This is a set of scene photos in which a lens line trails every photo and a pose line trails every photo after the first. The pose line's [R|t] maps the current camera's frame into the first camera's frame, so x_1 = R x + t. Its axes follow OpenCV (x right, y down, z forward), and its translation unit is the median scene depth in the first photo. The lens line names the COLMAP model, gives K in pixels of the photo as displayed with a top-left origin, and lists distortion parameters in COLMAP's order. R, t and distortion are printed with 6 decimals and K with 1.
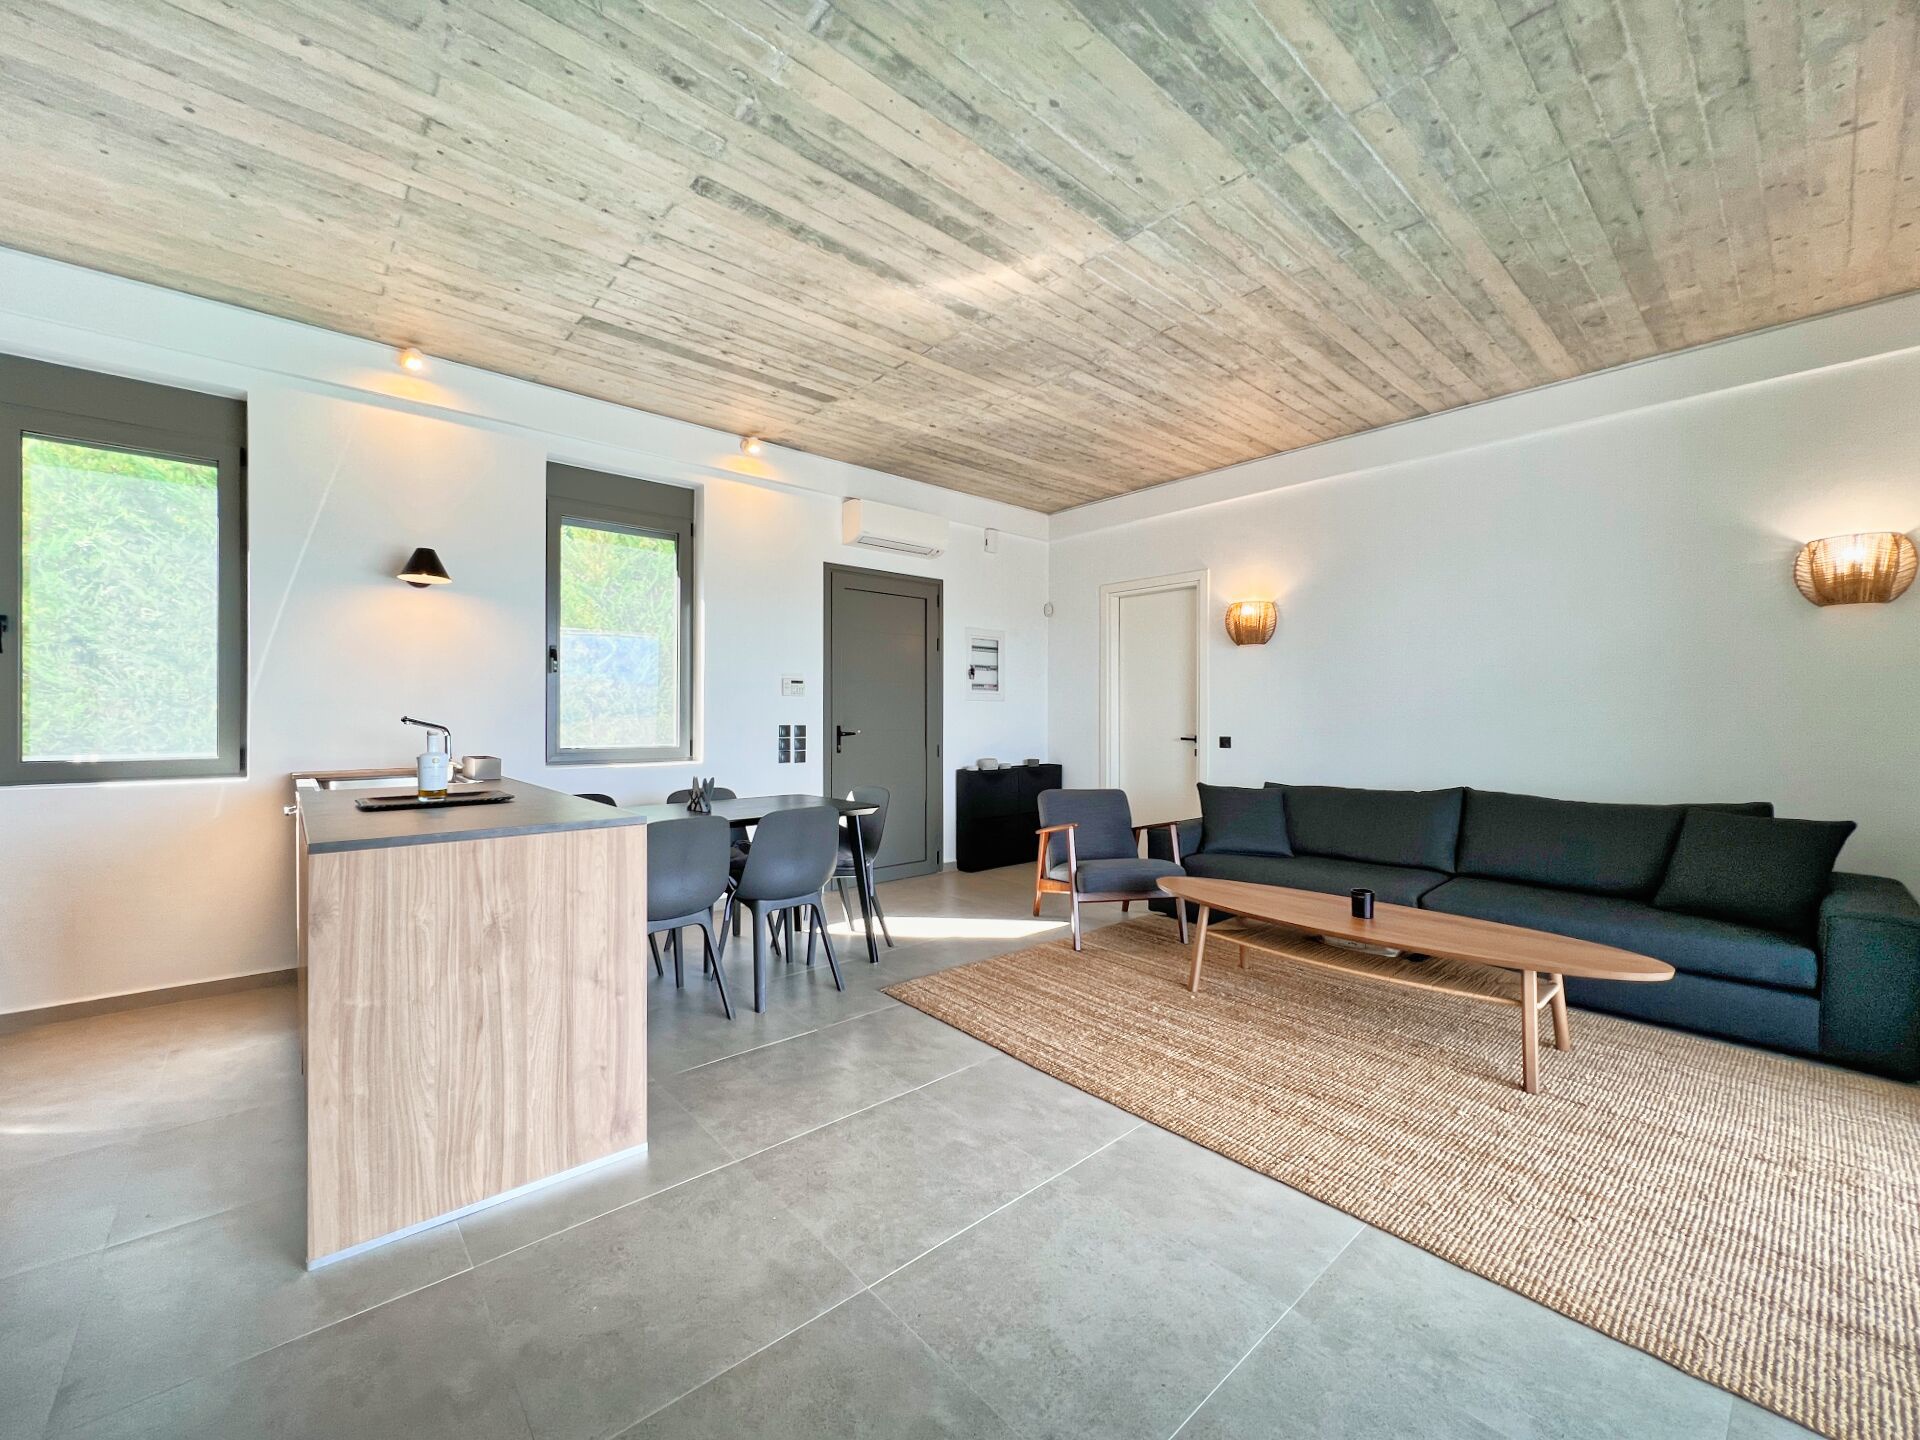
lens RADIAL K [[770.5, 0, 960.0], [0, 770.5, 720.0], [0, 0, 1]] dist [0.000289, -0.000281]
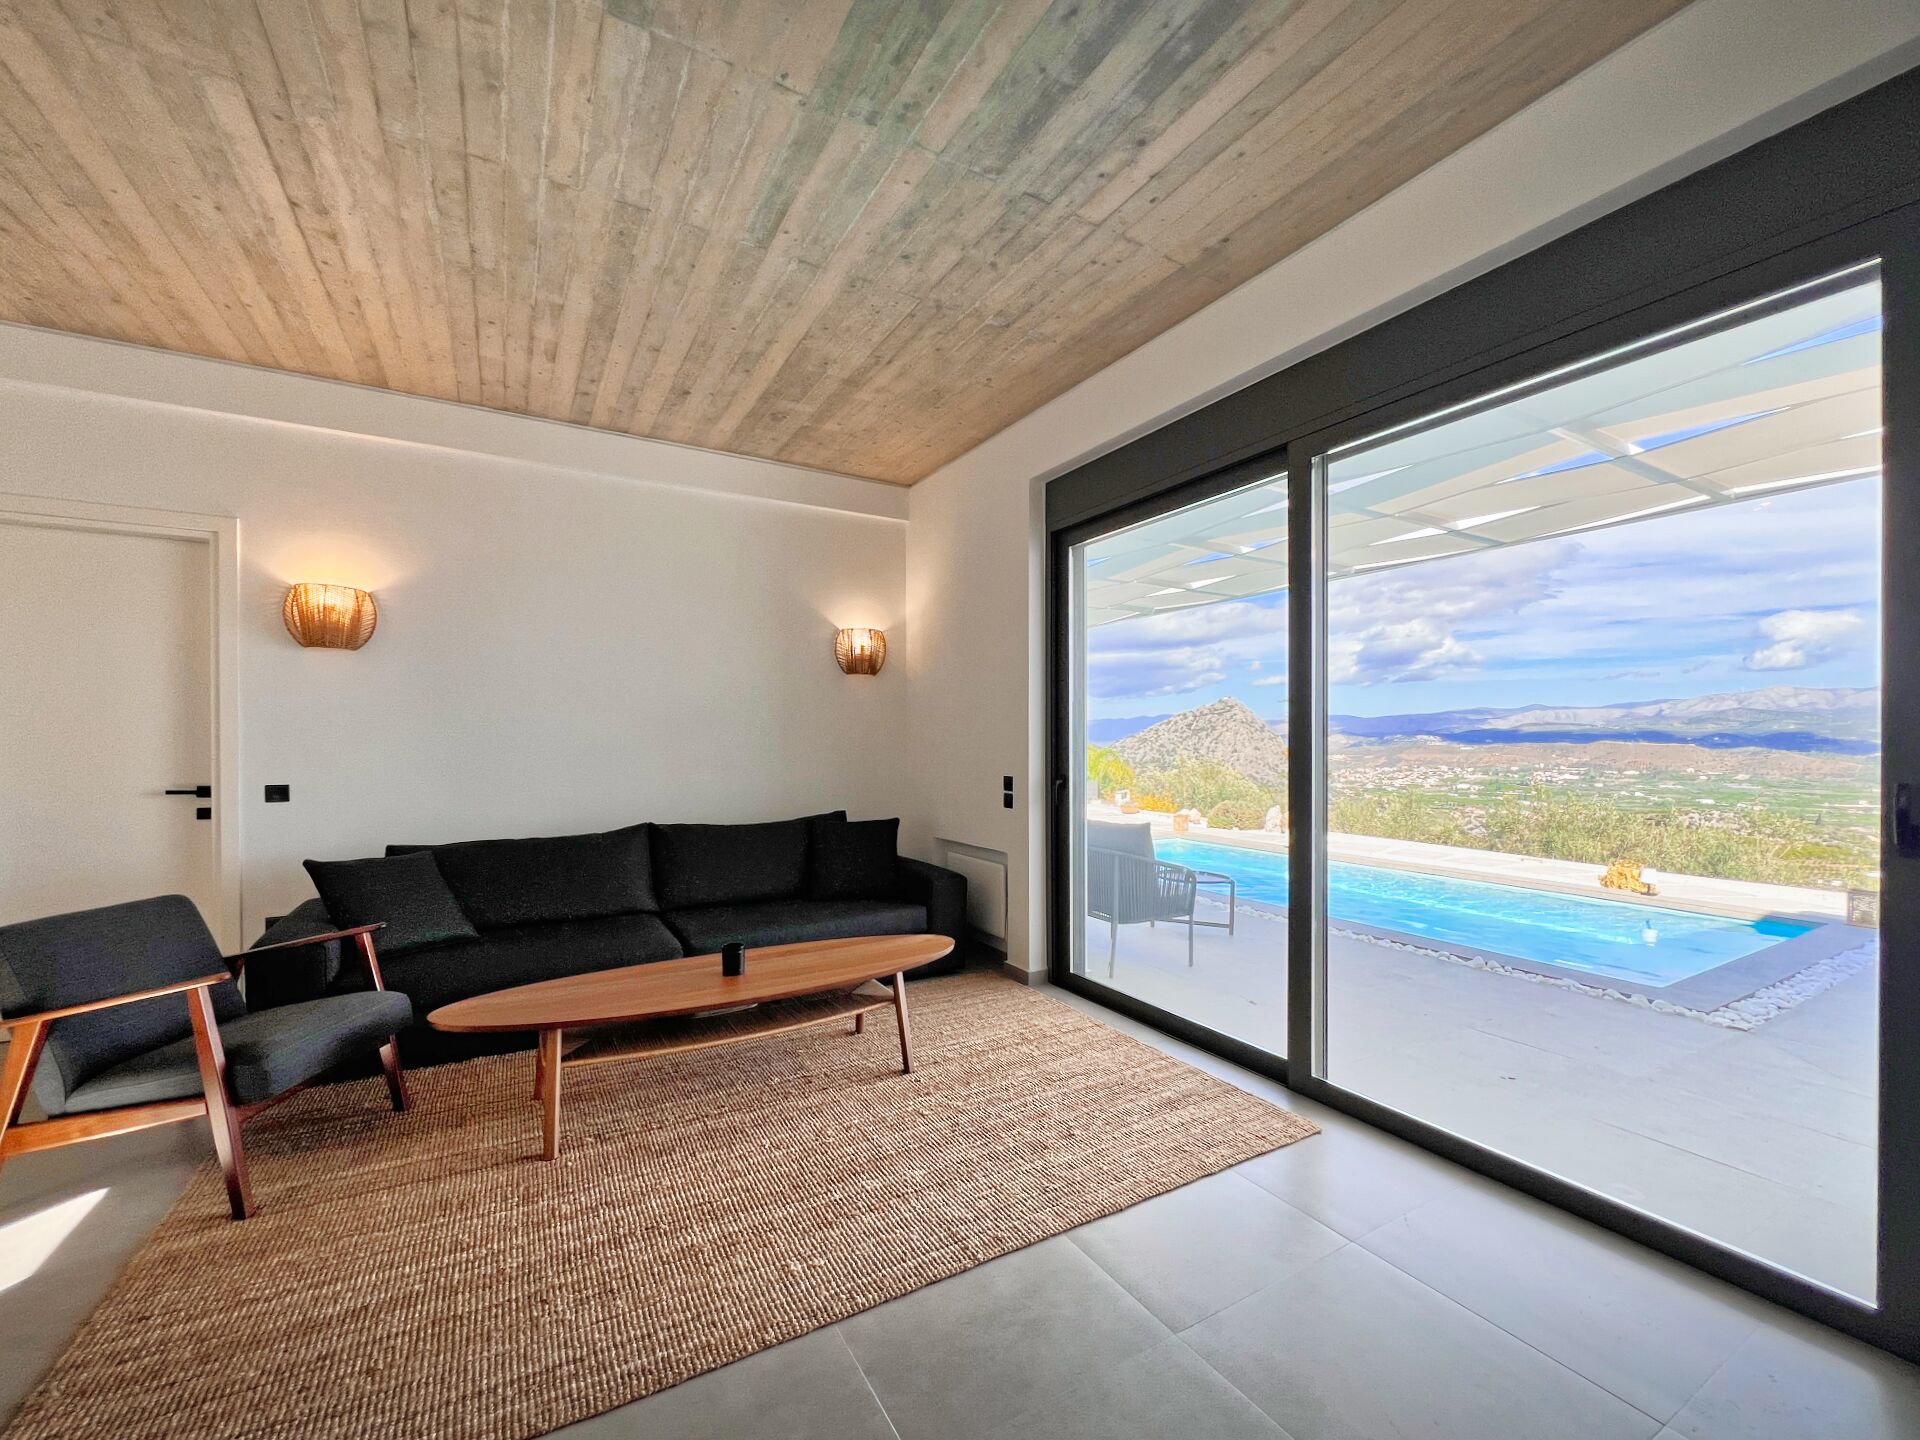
lens RADIAL K [[782.9, 0, 955.3], [0, 782.9, 746.5], [0, 0, 1]] dist [-0.002417, -0.000742]
pose [[0.197982, -0.008820, 0.980166, -0.312050], [0.007452, 0.999944, 0.007493, -0.018620], [-0.980177, 0.005821, 0.198037, 0.512664]]
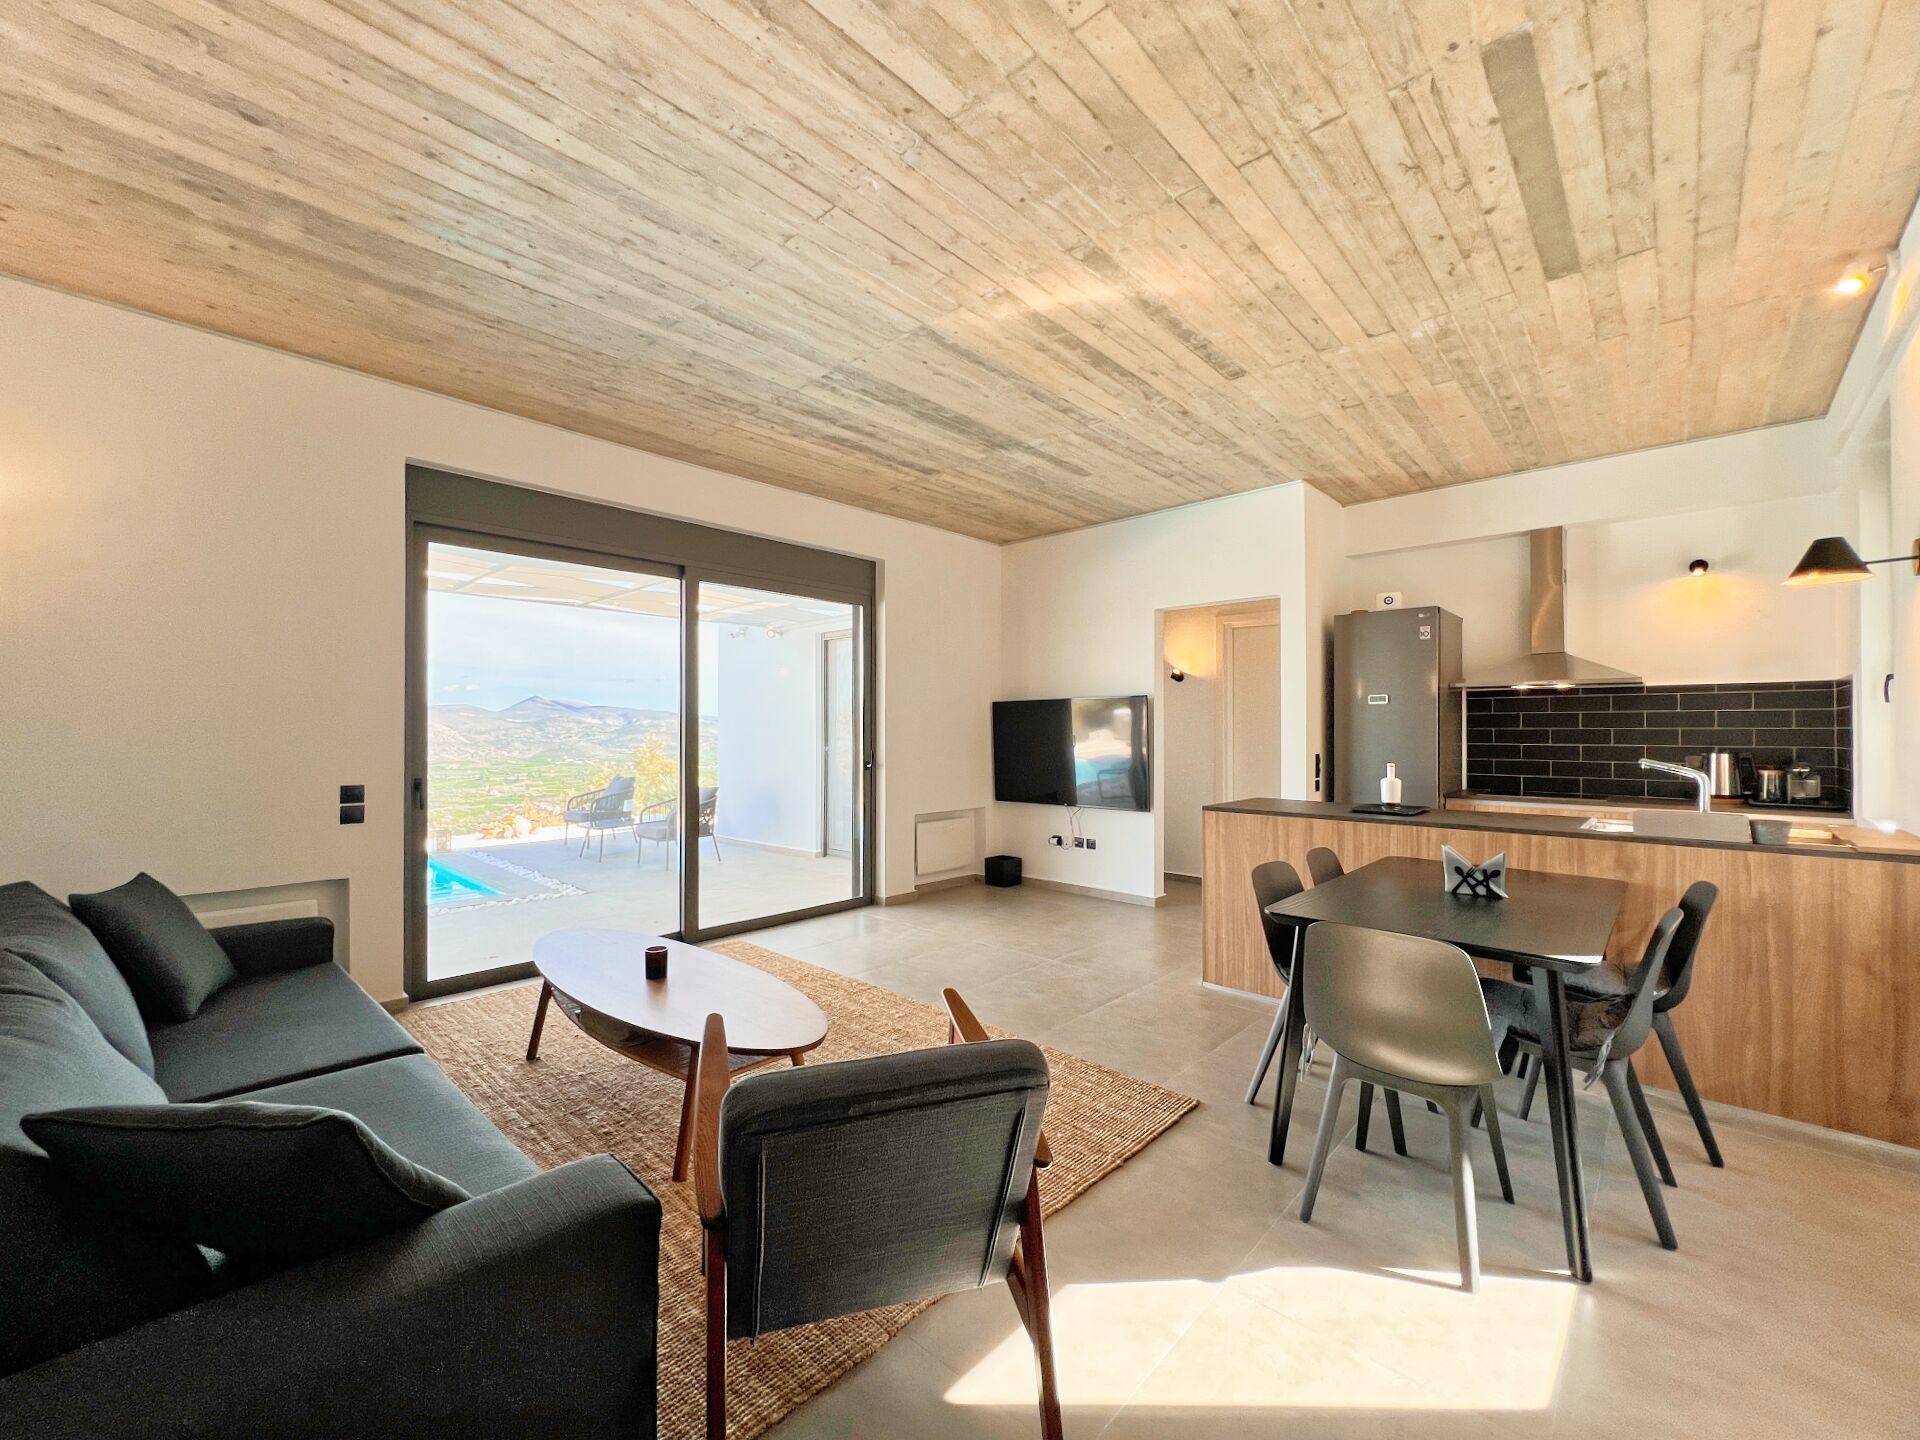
lens RADIAL K [[770.5, 0, 960.0], [0, 770.5, 720.0], [0, 0, 1]] dist [0.000289, -0.000281]
pose [[-0.995296, -0.002219, -0.096856, 0.229769], [-0.001427, 0.999965, -0.008249, -0.041928], [0.096871, -0.008072, -0.995264, 1.800401]]
